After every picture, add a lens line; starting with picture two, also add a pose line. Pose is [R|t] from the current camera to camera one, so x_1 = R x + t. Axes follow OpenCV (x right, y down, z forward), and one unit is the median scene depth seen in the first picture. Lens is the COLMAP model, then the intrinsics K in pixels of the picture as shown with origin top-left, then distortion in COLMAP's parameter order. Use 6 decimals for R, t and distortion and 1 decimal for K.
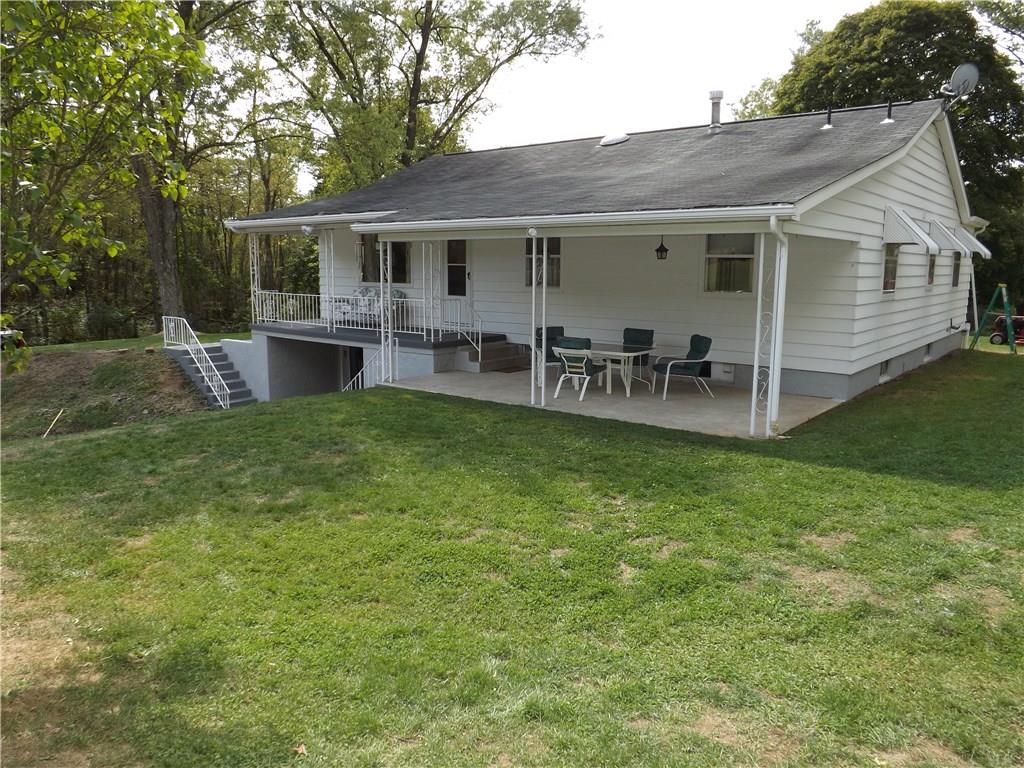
lens RADIAL K [[755.0, 0, 514.8], [0, 755.0, 380.9], [0, 0, 1]] dist [-0.009708, -0.004528]
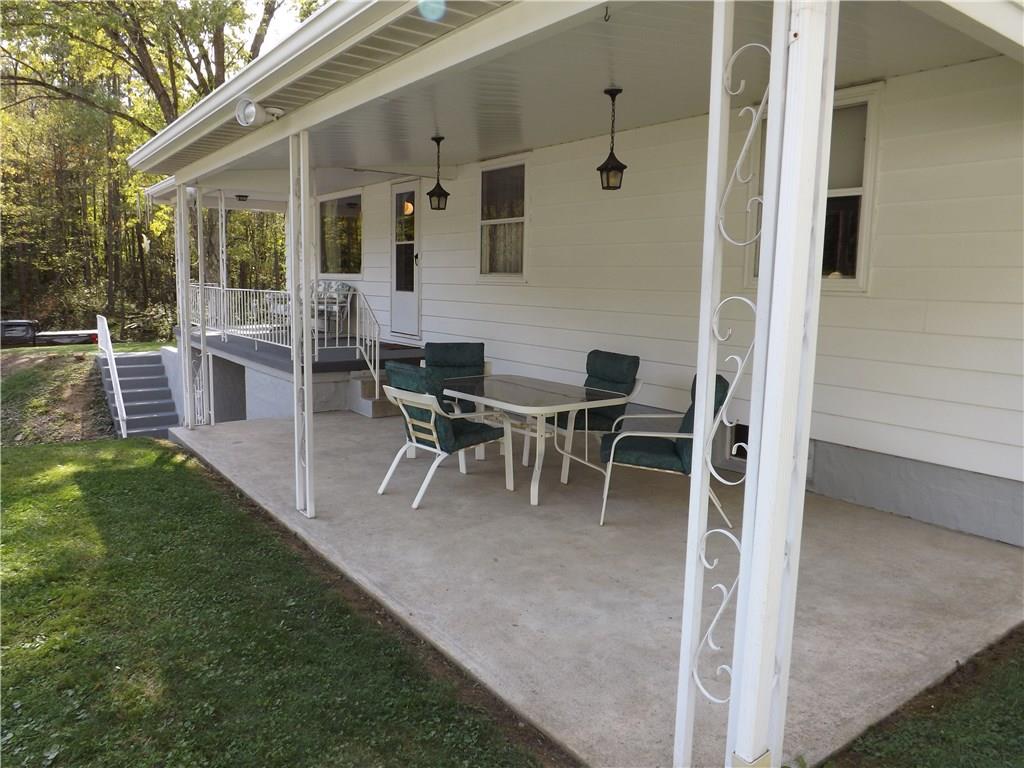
lens RADIAL K [[755.0, 0, 514.8], [0, 755.0, 380.9], [0, 0, 1]] dist [-0.009708, -0.004528]
pose [[0.967420, 0.048456, -0.248497, 0.219201], [-0.054765, 0.998327, -0.018535, -0.037728], [0.247183, 0.031540, 0.968455, 0.503664]]
